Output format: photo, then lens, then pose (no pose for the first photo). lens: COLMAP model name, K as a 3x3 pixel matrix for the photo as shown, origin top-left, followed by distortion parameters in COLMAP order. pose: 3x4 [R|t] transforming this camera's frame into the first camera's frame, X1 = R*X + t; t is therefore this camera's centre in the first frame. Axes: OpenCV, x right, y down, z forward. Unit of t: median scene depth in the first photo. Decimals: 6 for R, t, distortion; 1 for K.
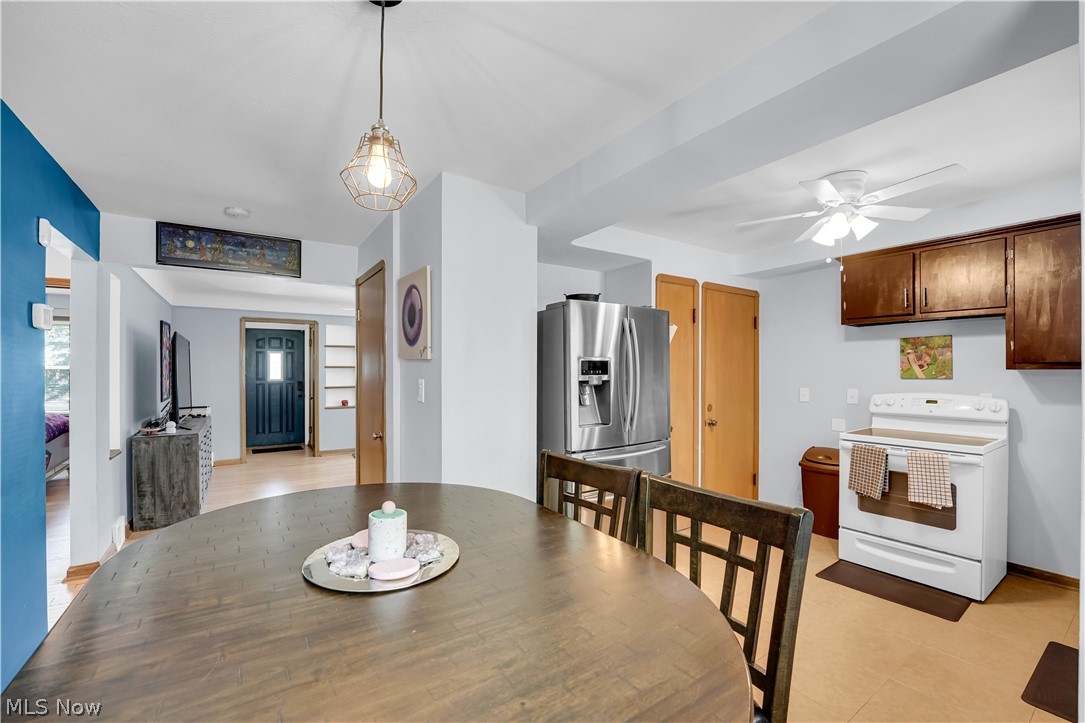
lens RADIAL K [[444.8, 0, 543.9], [0, 444.8, 372.1], [0, 0, 1]] dist [-0.025600, 0.002025]
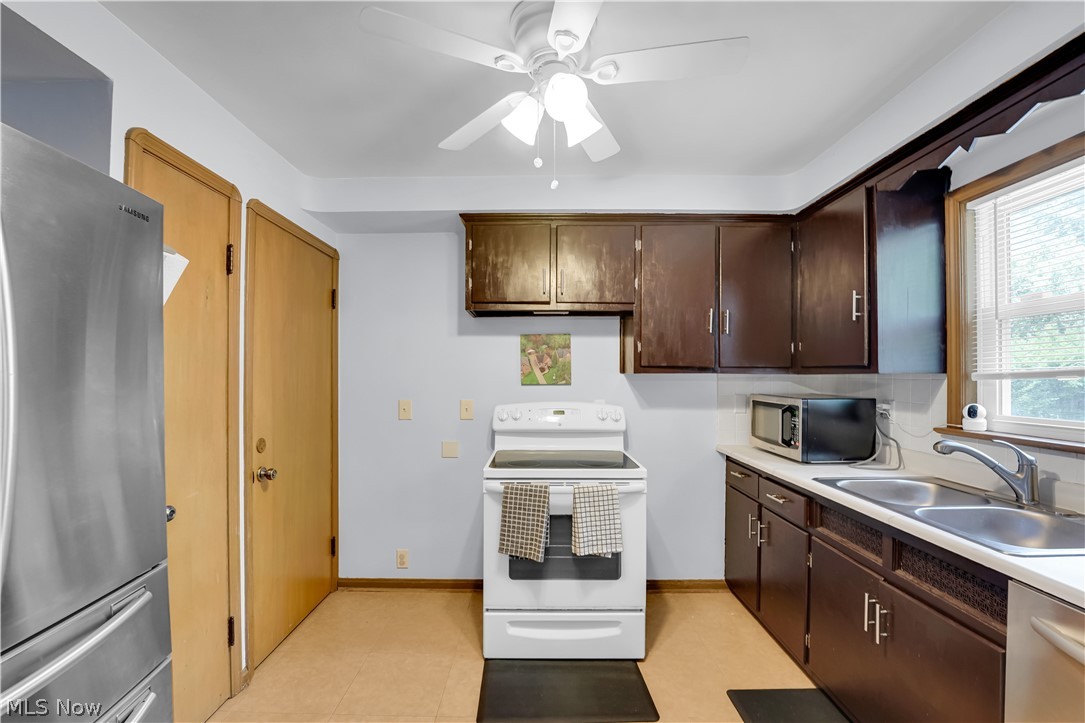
lens RADIAL K [[444.8, 0, 528.8], [0, 444.8, 373.9], [0, 0, 1]] dist [-0.025600, 0.002025]
pose [[0.576796, 0.005194, 0.816871, 0.160367], [0.001004, 0.999975, -0.007068, 0.000791], [-0.816887, 0.004897, 0.576777, 0.535502]]
